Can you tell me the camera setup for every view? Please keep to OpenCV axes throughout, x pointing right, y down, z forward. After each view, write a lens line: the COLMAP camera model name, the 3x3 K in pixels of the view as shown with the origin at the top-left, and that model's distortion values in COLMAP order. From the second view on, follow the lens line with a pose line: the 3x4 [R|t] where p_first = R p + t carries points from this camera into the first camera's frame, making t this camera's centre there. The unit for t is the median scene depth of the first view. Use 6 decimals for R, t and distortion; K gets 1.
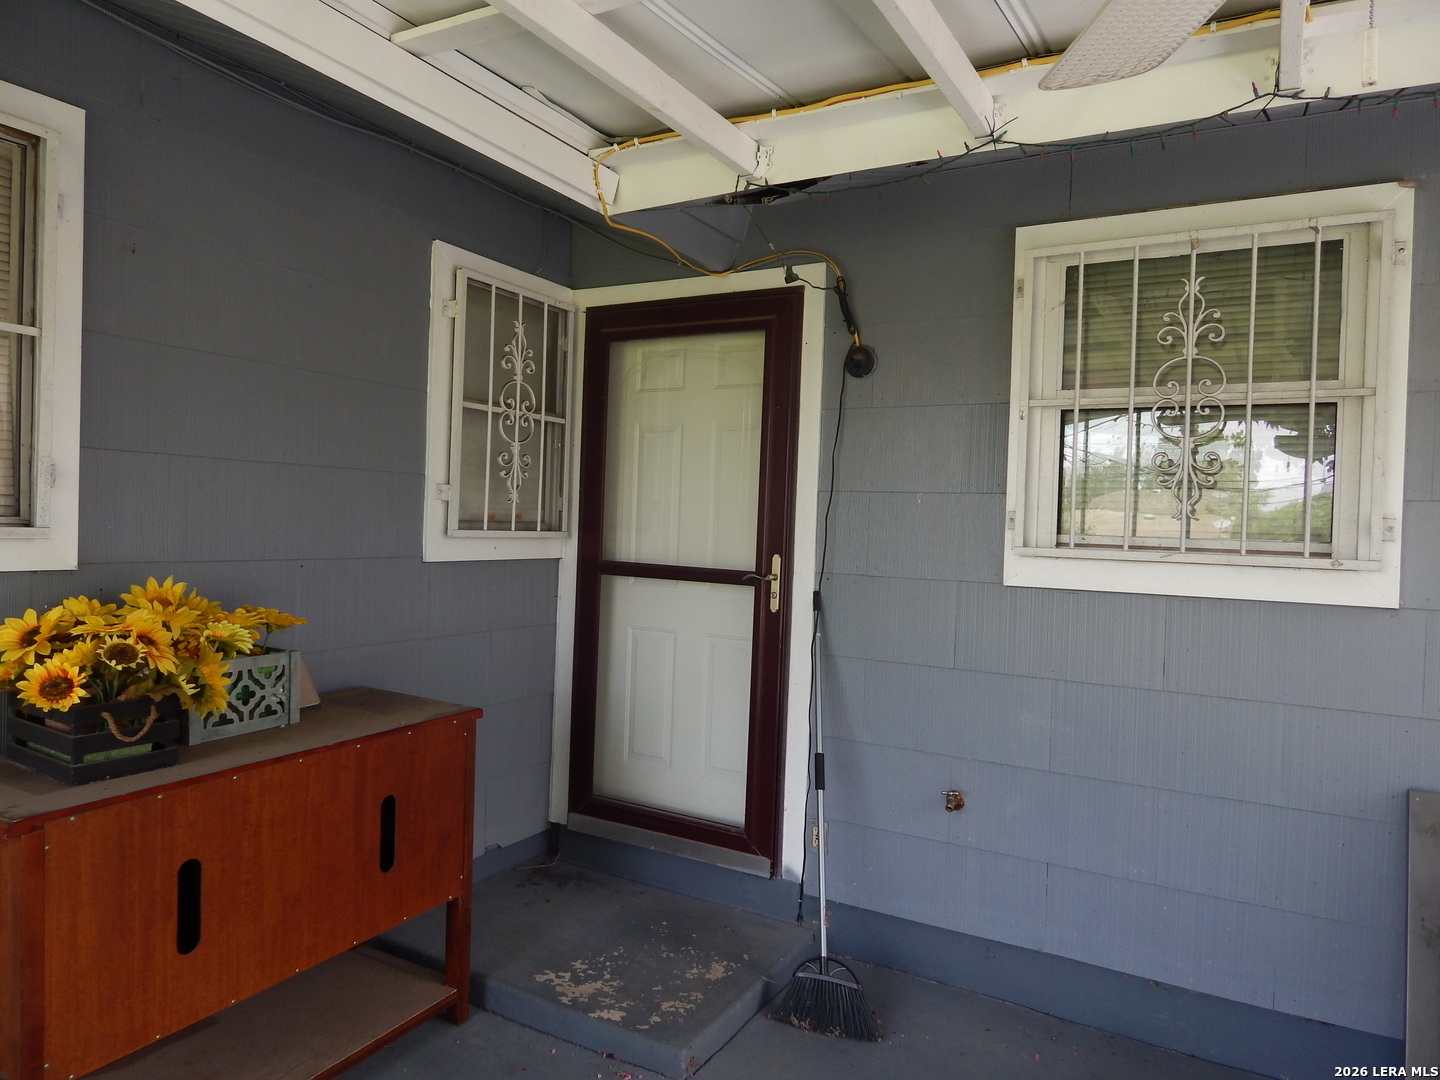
lens RADIAL K [[952.3, 0, 720.2], [0, 952.3, 537.1], [0, 0, 1]] dist [-0.000924, -0.005241]
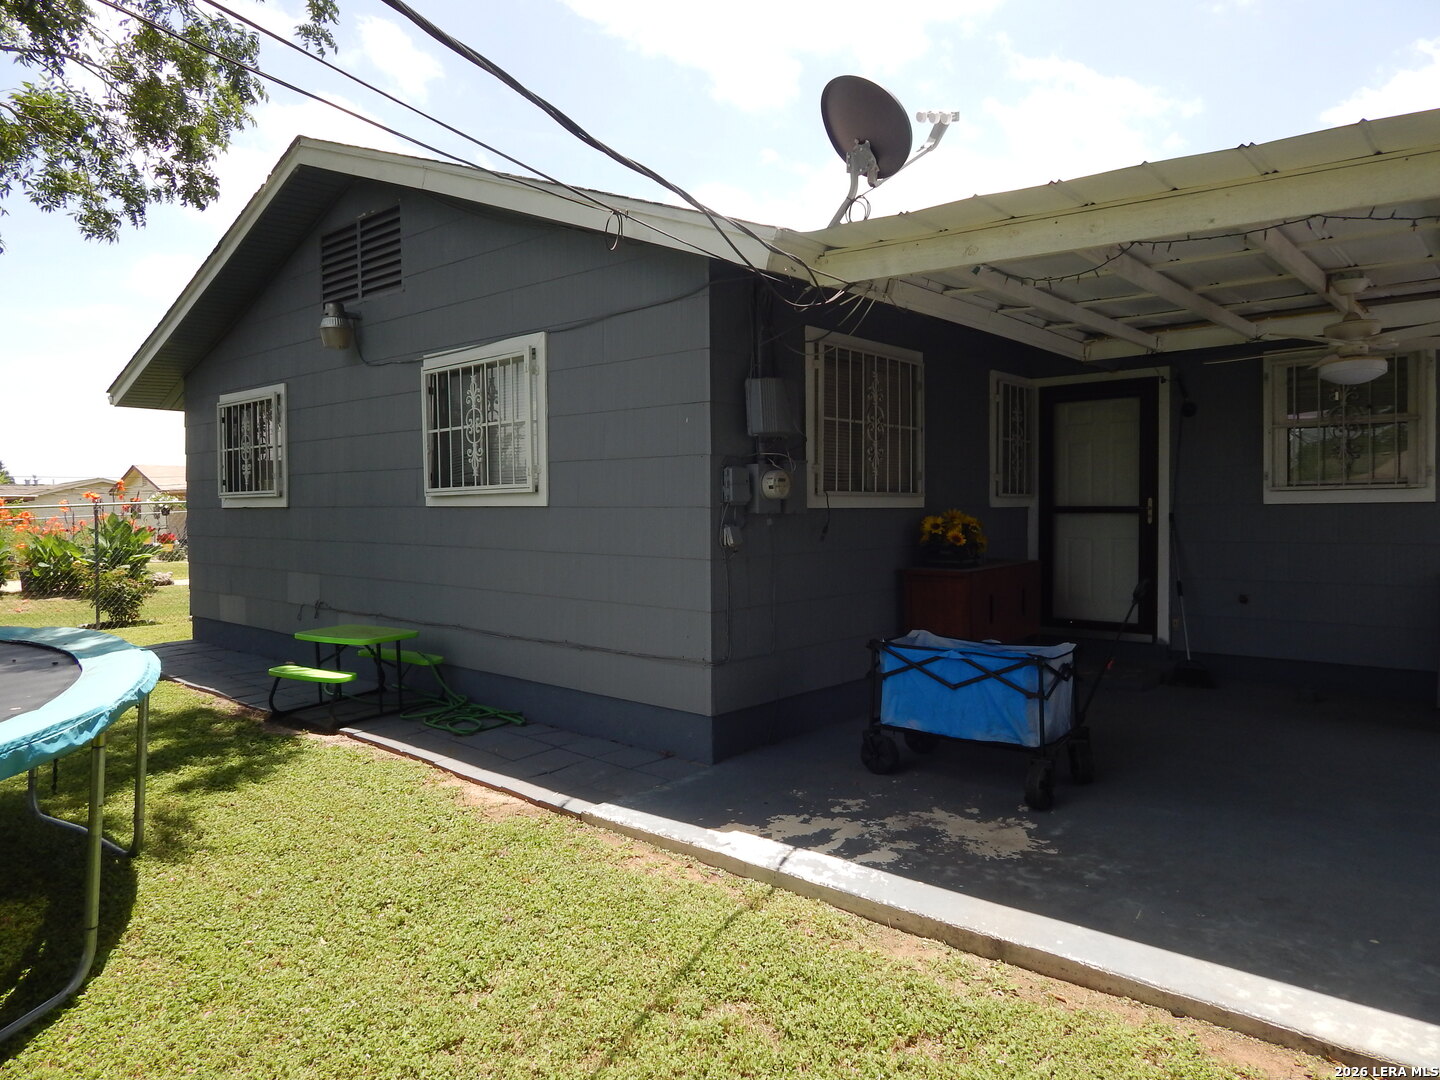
lens RADIAL K [[952.3, 0, 719.8], [0, 952.3, 535.1], [0, 0, 1]] dist [-0.000924, -0.005241]
pose [[0.981046, -0.039690, -0.189668, -0.514979], [0.040918, 0.999159, 0.002561, 0.059199], [0.189407, -0.010273, 0.981845, -1.393810]]
